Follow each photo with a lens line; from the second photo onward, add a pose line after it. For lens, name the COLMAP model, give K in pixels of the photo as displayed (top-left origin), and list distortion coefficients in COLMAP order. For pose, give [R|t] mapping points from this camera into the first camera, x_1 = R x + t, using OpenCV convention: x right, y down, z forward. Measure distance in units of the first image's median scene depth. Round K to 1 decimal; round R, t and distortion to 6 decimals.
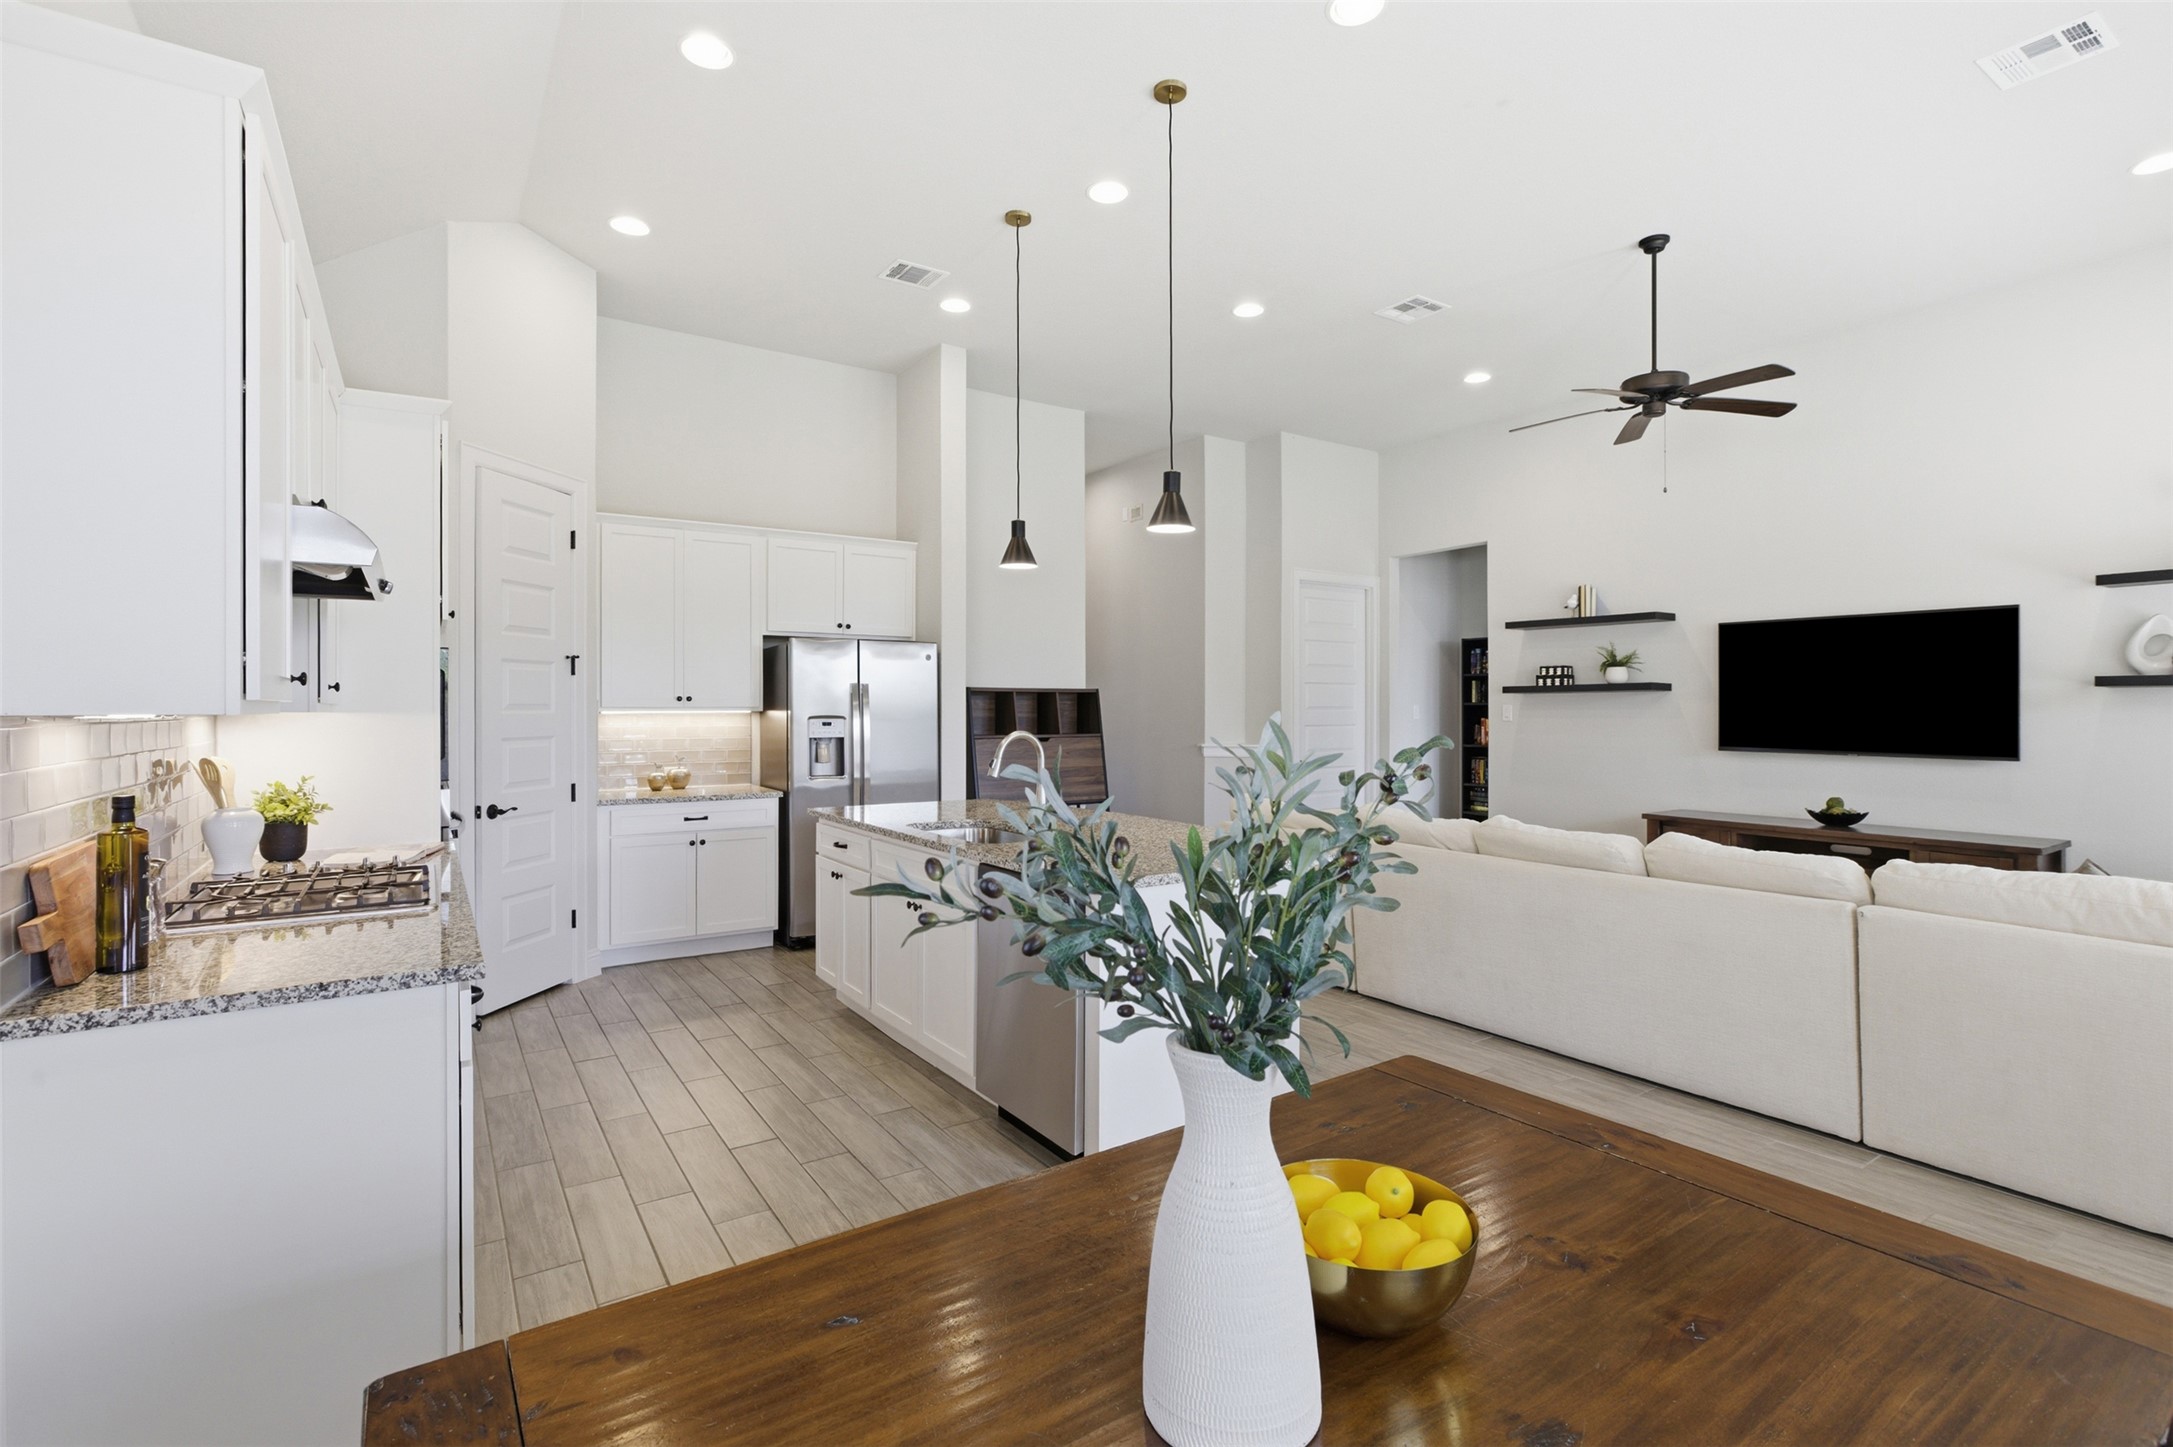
lens RADIAL K [[993.3, 0, 1079.1], [0, 993.3, 707.1], [0, 0, 1]] dist [-0.014664, 0.009133]
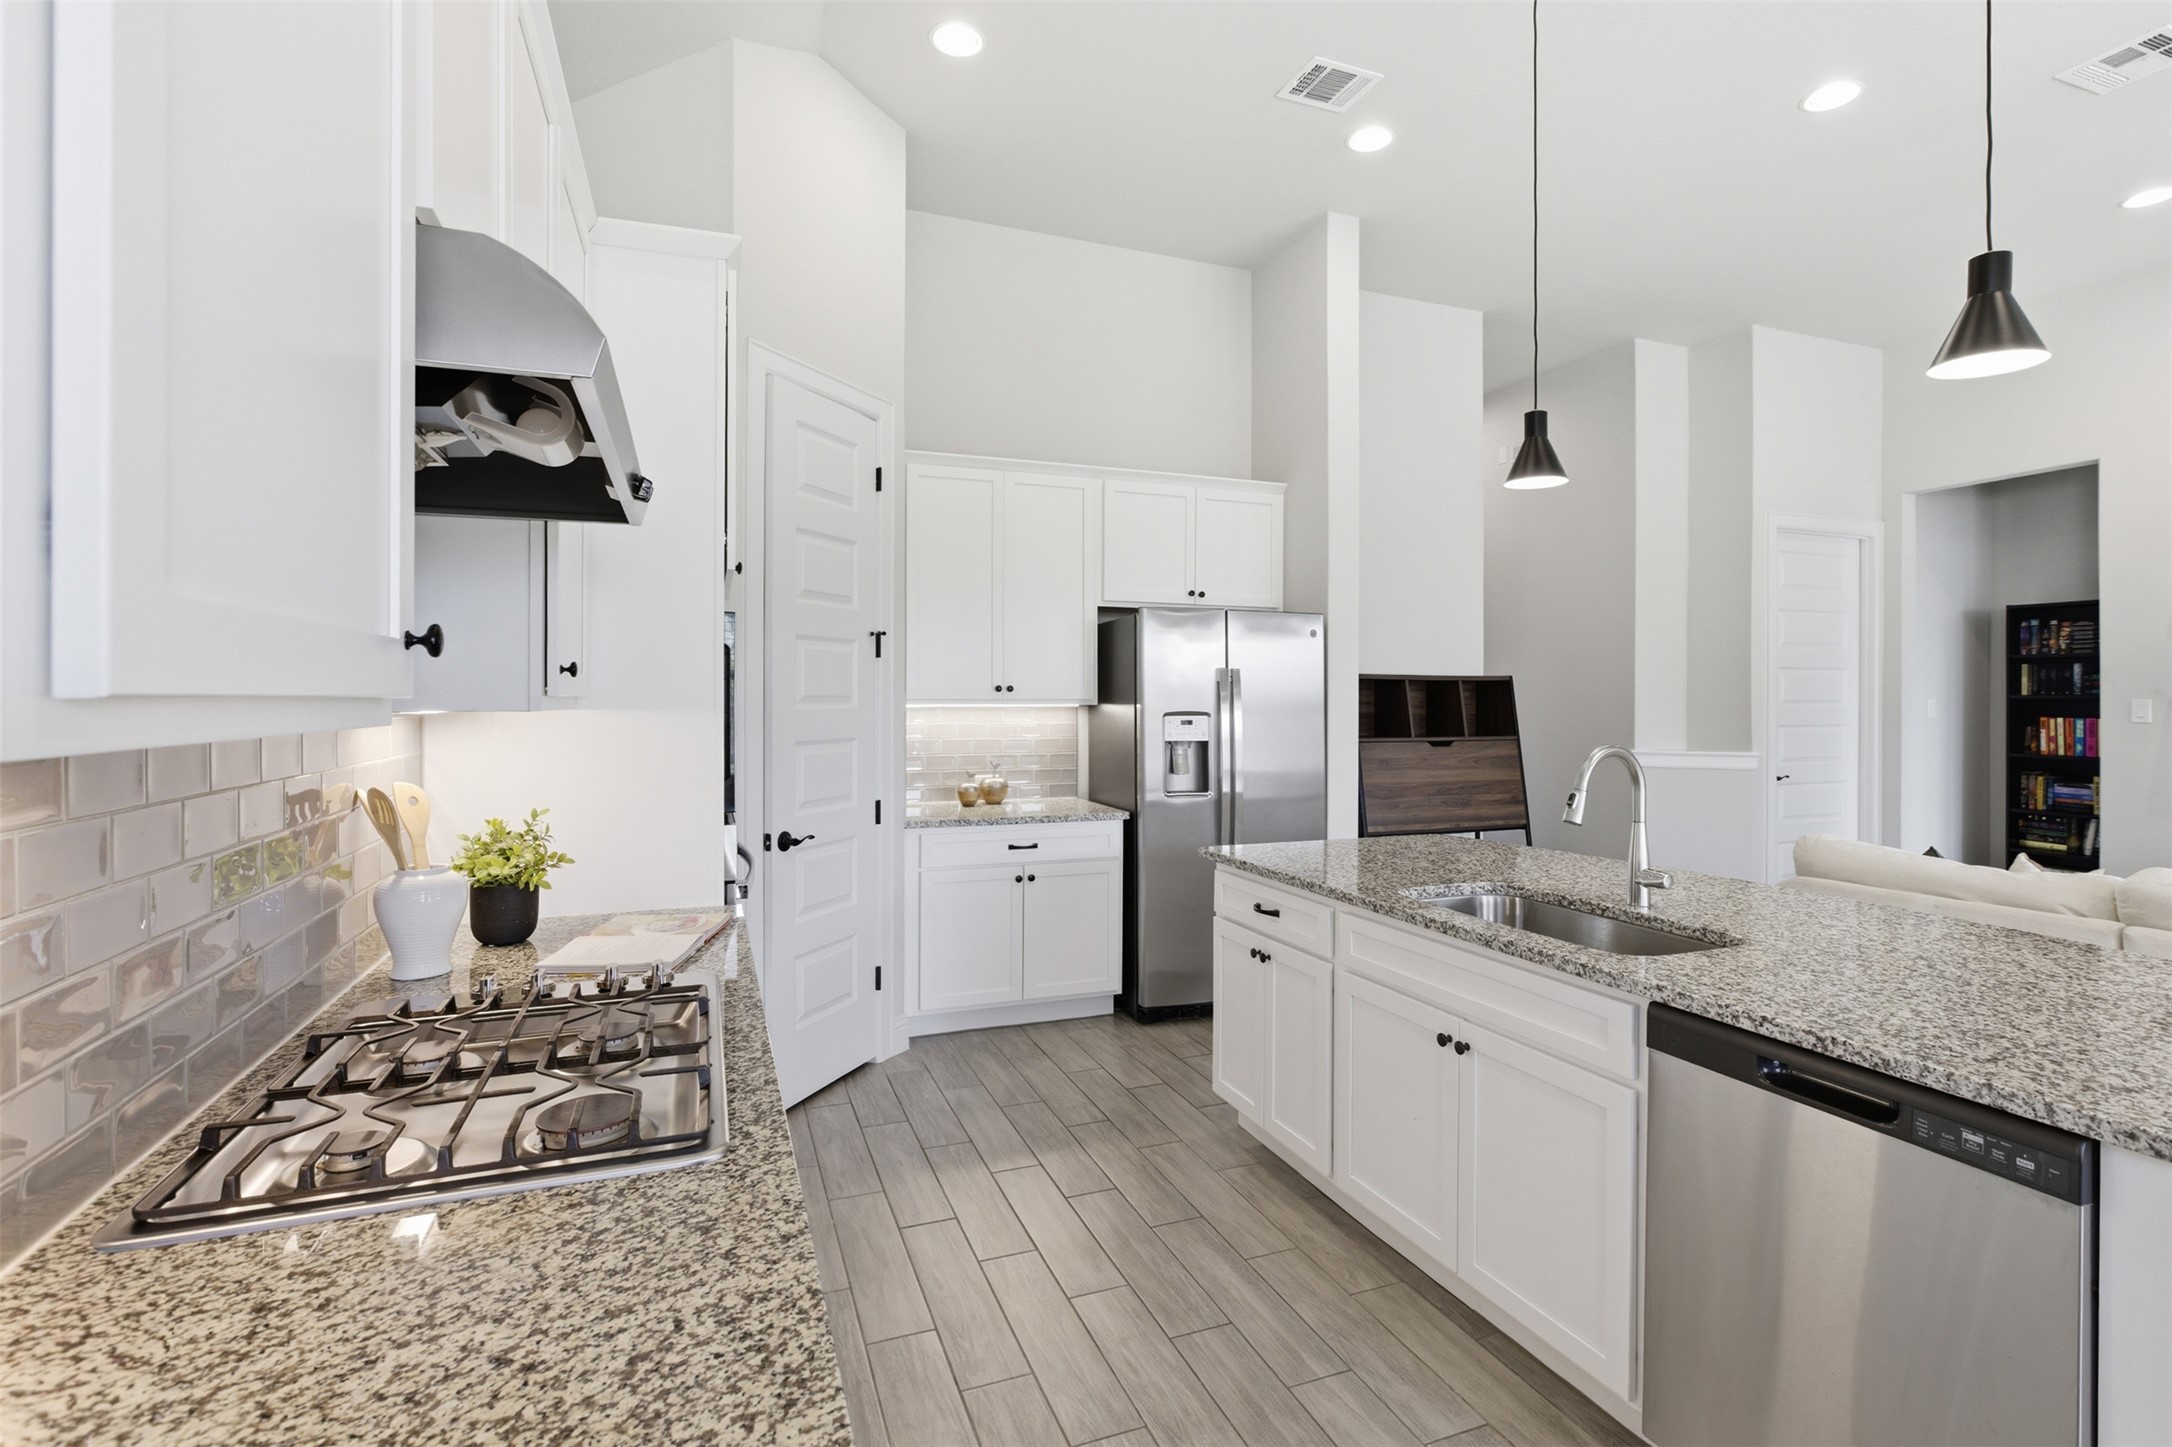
lens RADIAL K [[1009.4, 0, 1092.0], [0, 1009.4, 695.3], [0, 0, 1]] dist [-0.005008, 0.000755]
pose [[0.976693, 0.002291, -0.214628, -0.161782], [-0.002655, 0.999995, -0.001407, -0.002451], [0.214624, 0.001944, 0.976695, 0.243924]]
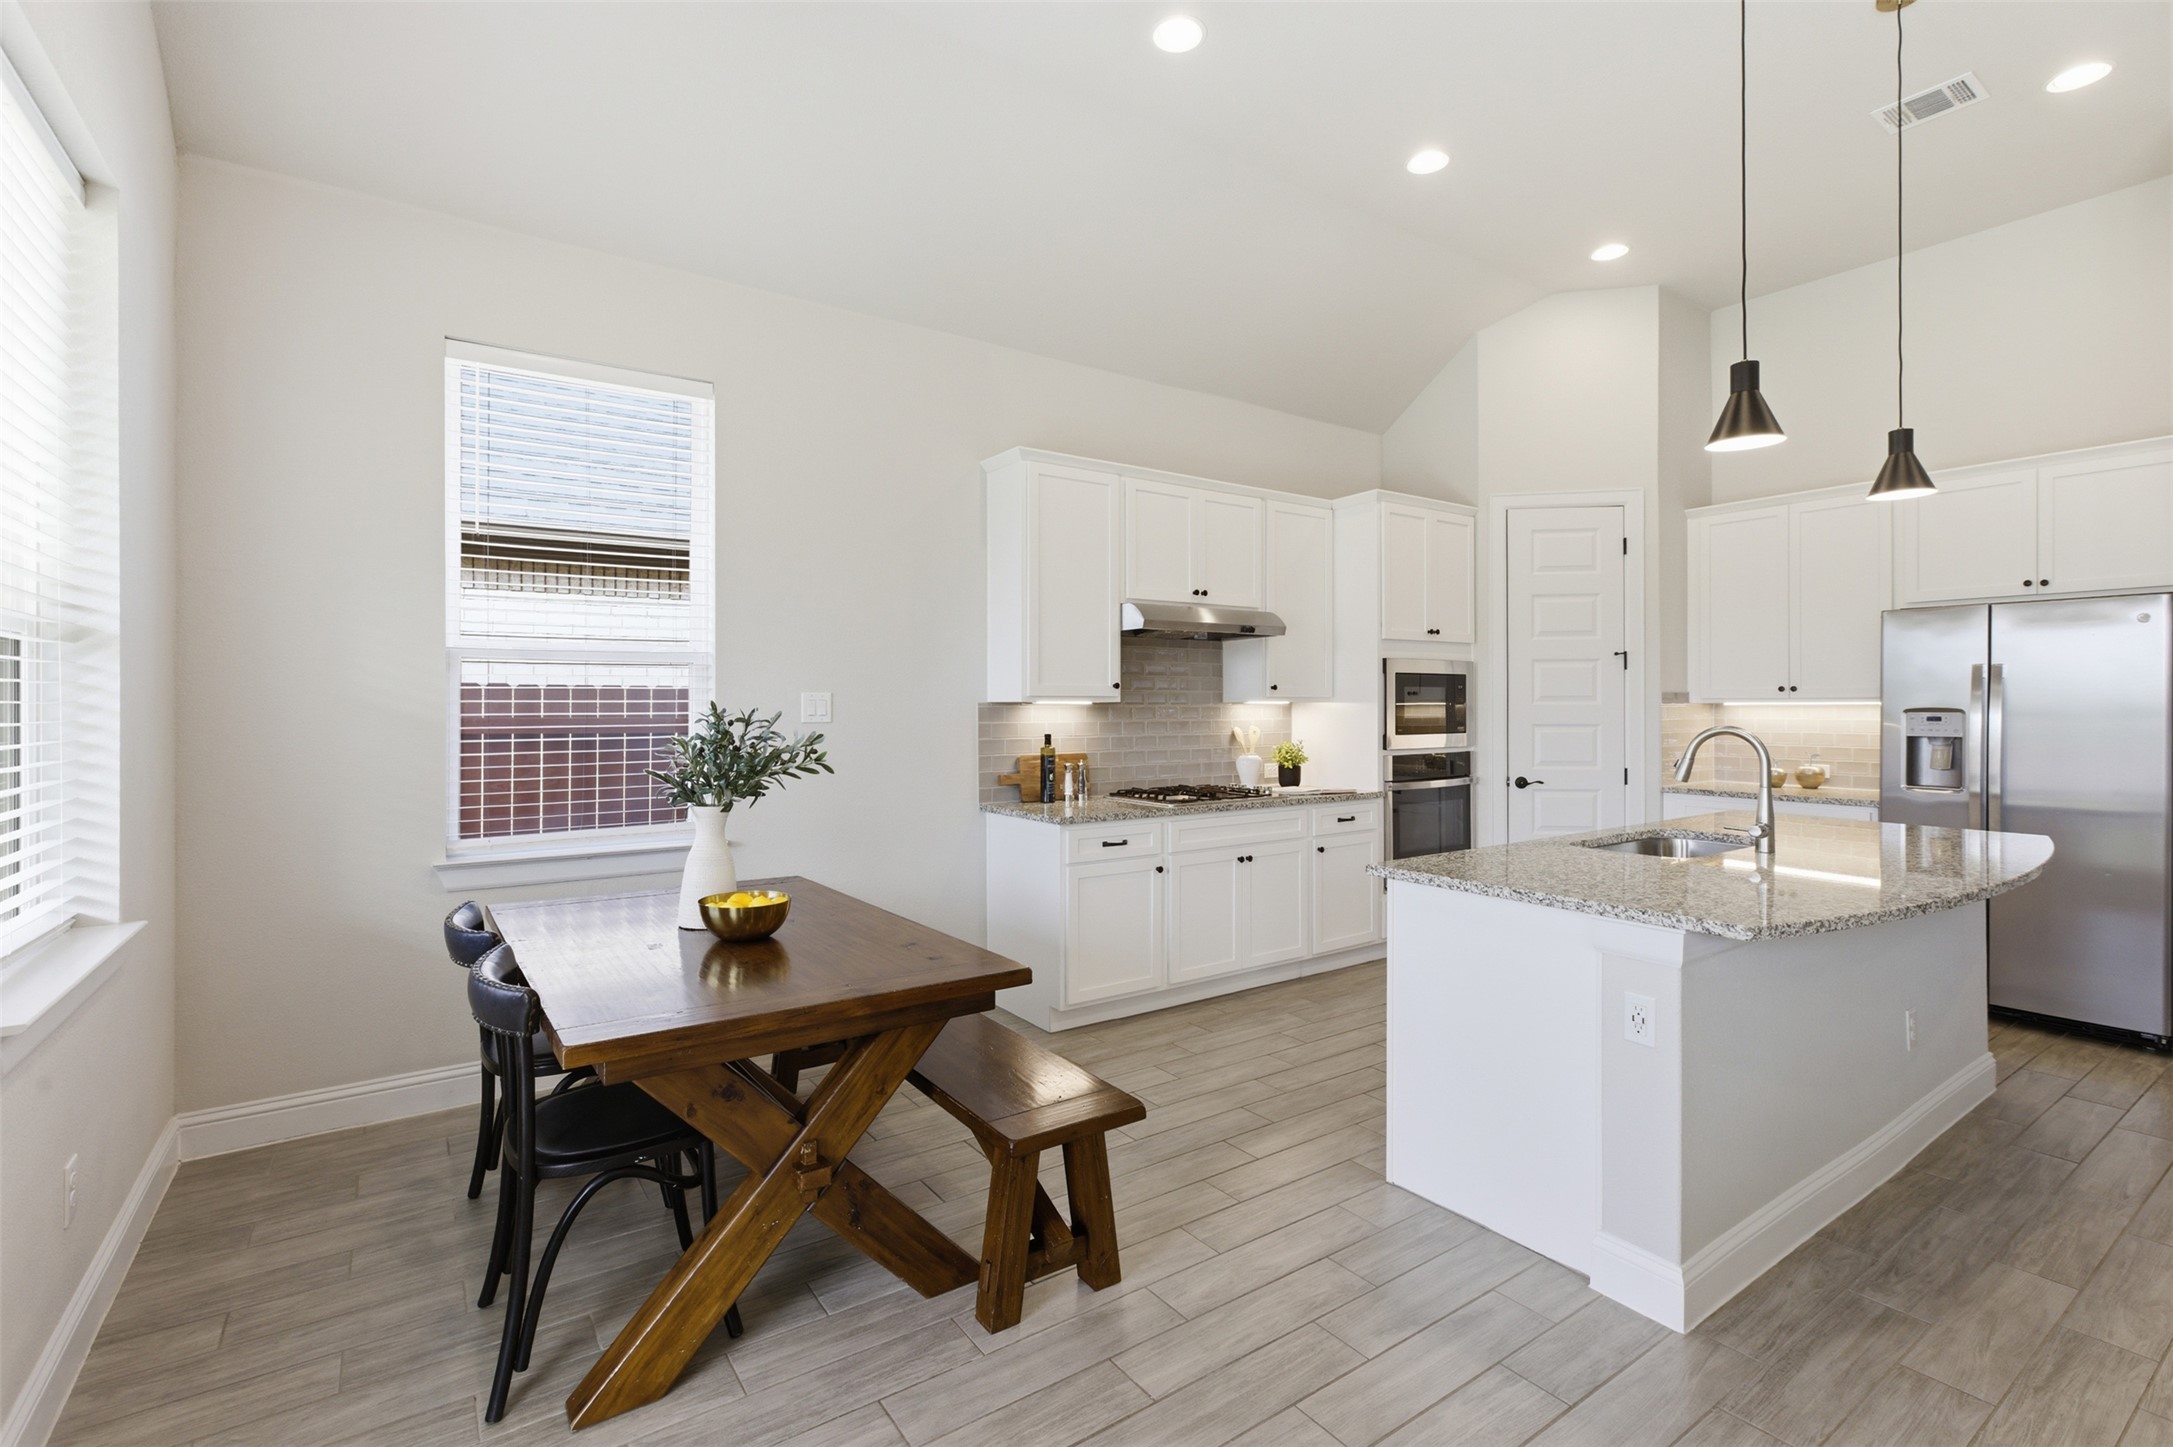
lens RADIAL K [[995.4, 0, 1062.4], [0, 995.4, 709.9], [0, 0, 1]] dist [-0.044044, 0.020993]
pose [[0.005400, 0.007602, -0.999957, 0.501750], [0.001948, 0.999969, 0.007613, 0.002817], [0.999984, -0.001989, 0.005386, 0.324418]]
